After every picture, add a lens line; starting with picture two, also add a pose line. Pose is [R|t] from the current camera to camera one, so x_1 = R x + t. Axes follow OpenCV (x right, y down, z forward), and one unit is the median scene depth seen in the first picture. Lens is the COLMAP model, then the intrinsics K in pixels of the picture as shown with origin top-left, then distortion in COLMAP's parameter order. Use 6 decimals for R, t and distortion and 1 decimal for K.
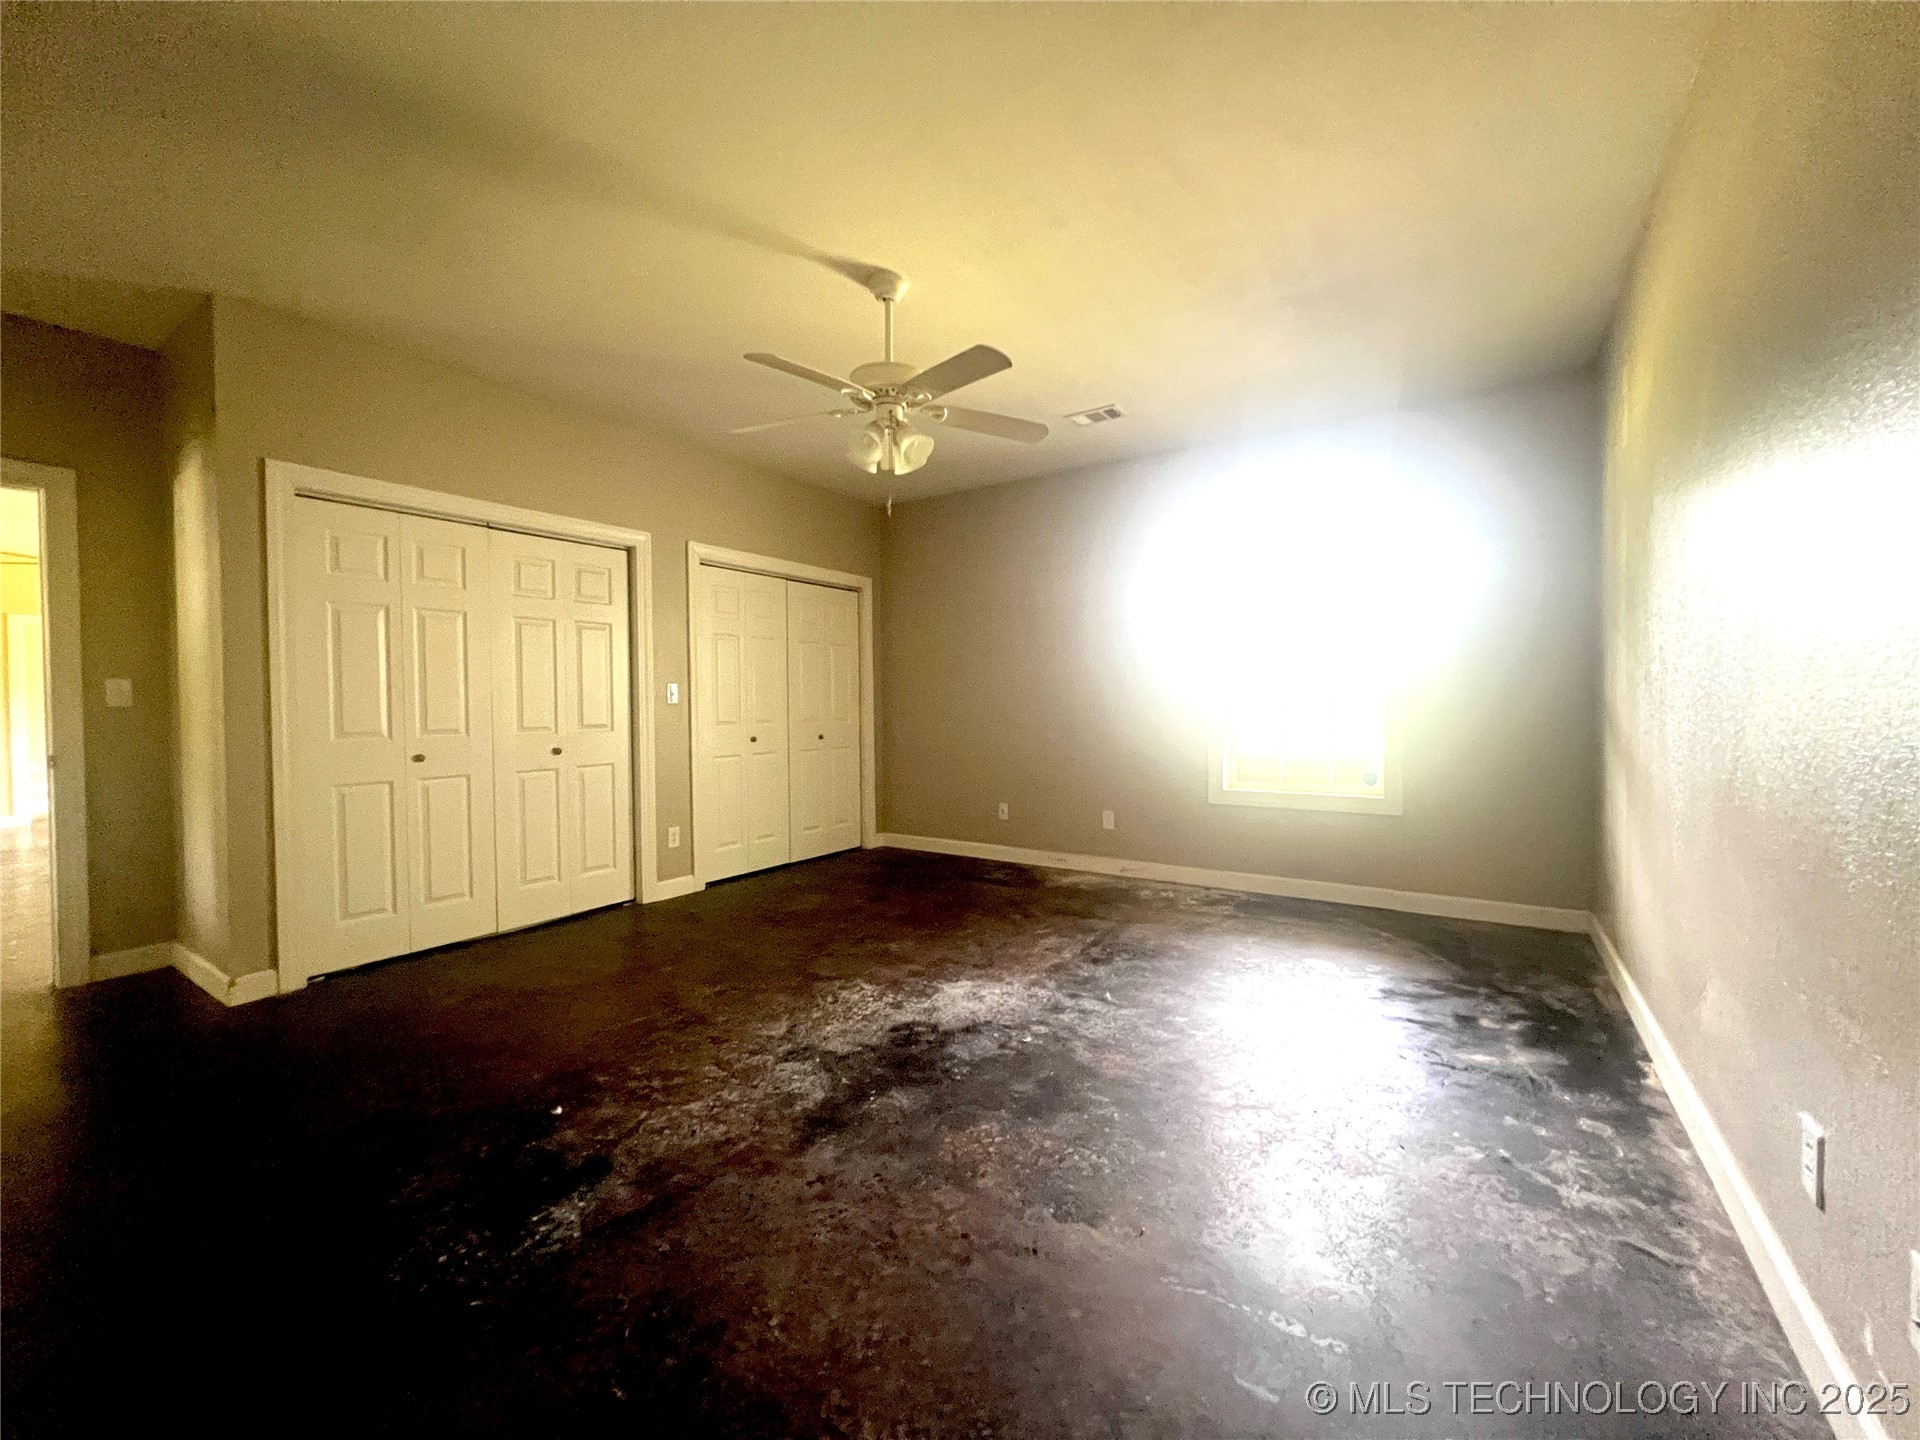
lens RADIAL K [[775.9, 0, 957.3], [0, 775.9, 714.9], [0, 0, 1]] dist [0.000092, 0.000198]
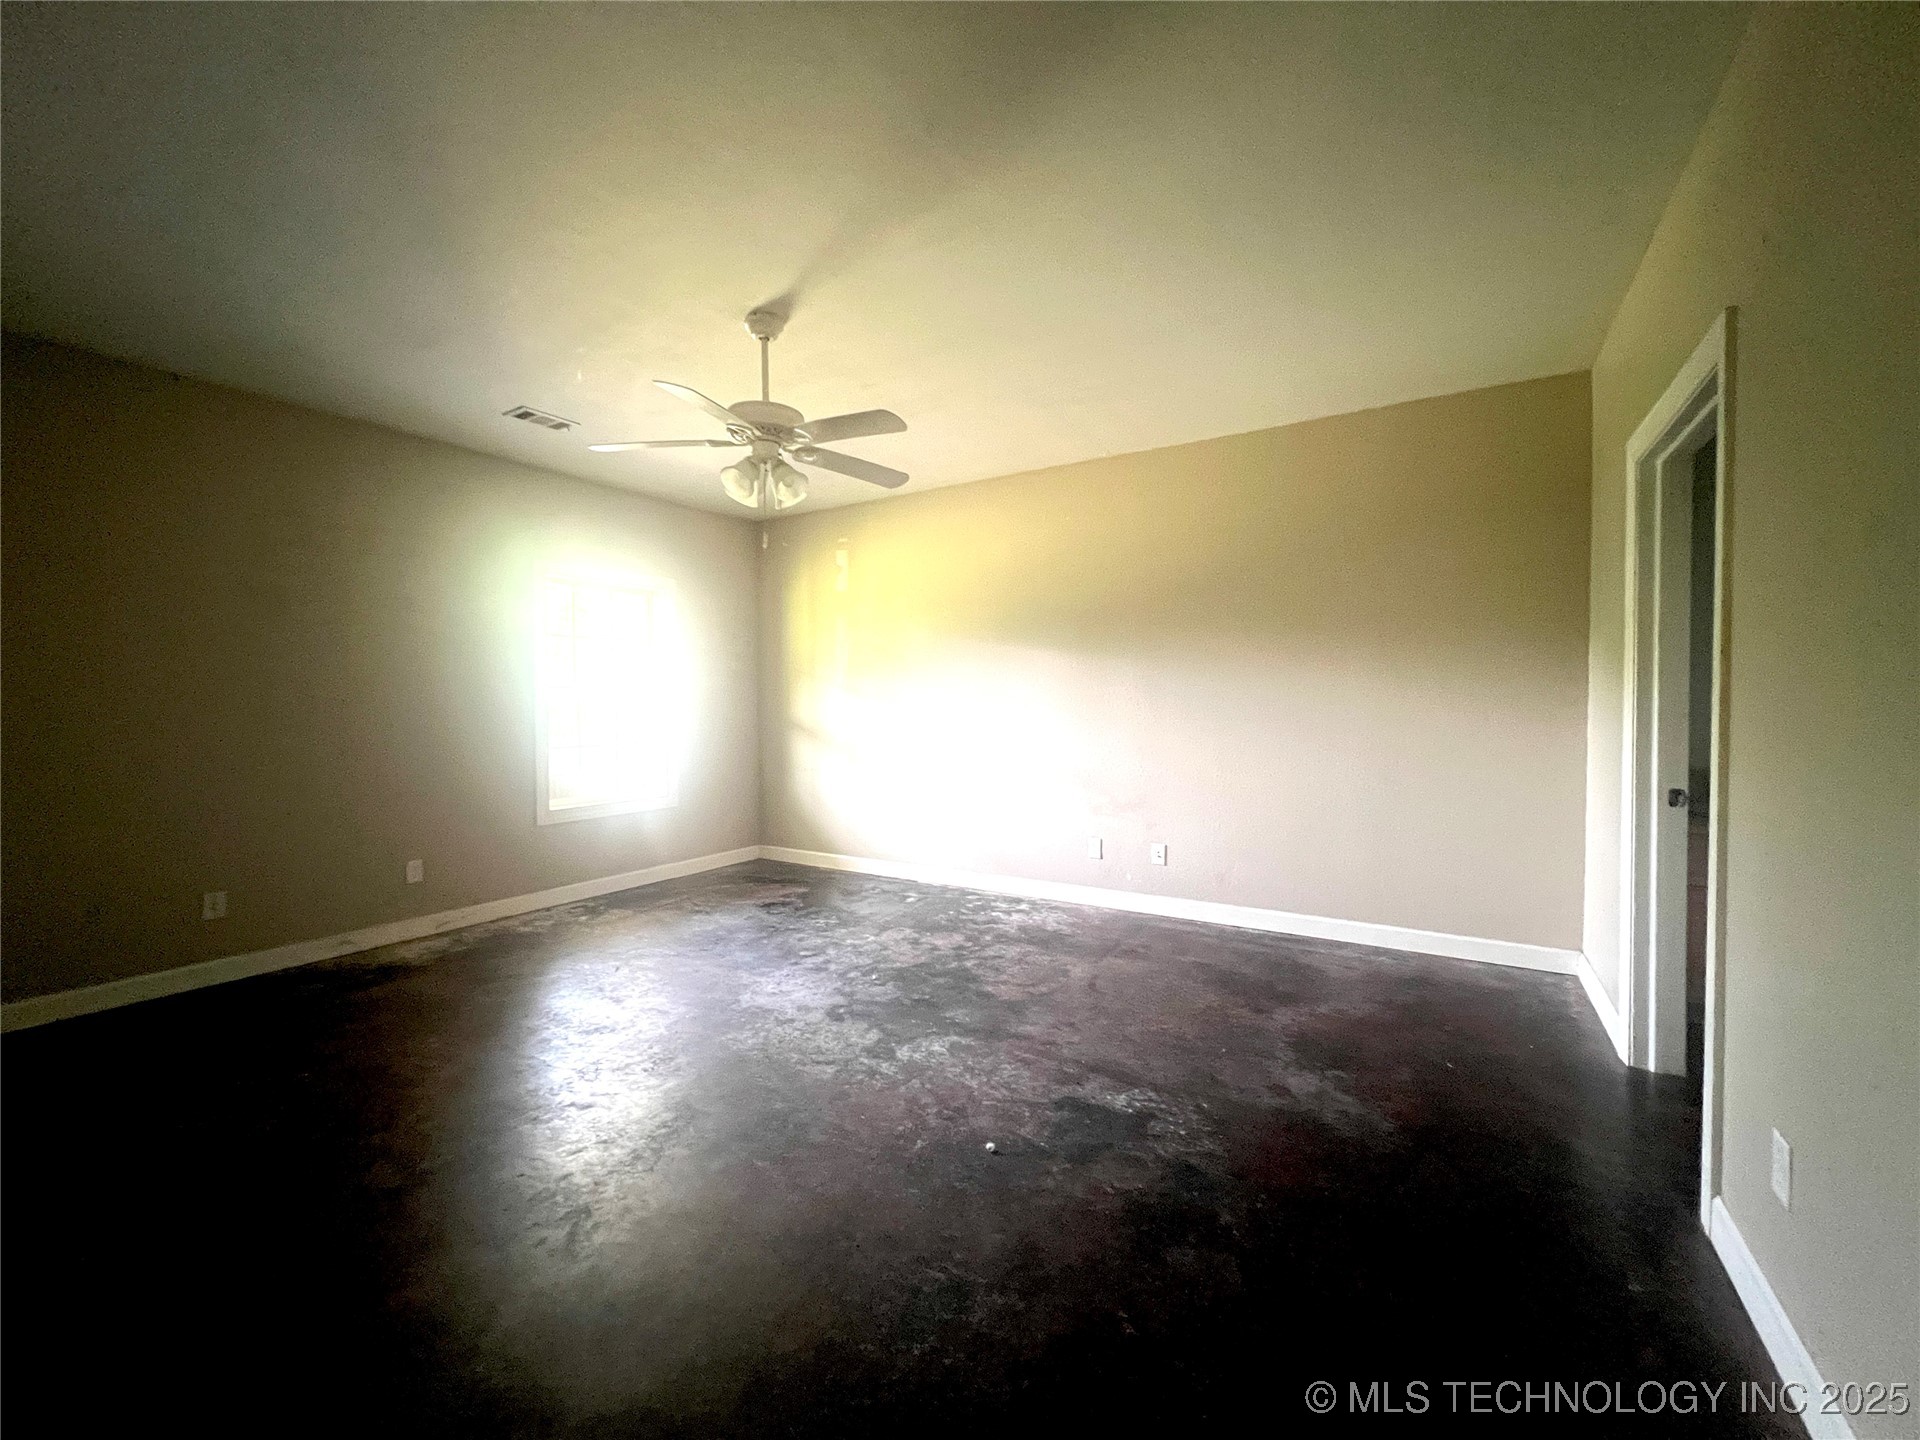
lens RADIAL K [[774.2, 0, 963.7], [0, 774.2, 715.8], [0, 0, 1]] dist [-0.002328, 0.002674]
pose [[-0.047032, -0.008471, 0.998857, -1.300643], [0.020493, 0.999745, 0.009444, -0.049461], [-0.998683, 0.020914, -0.046847, 0.921300]]
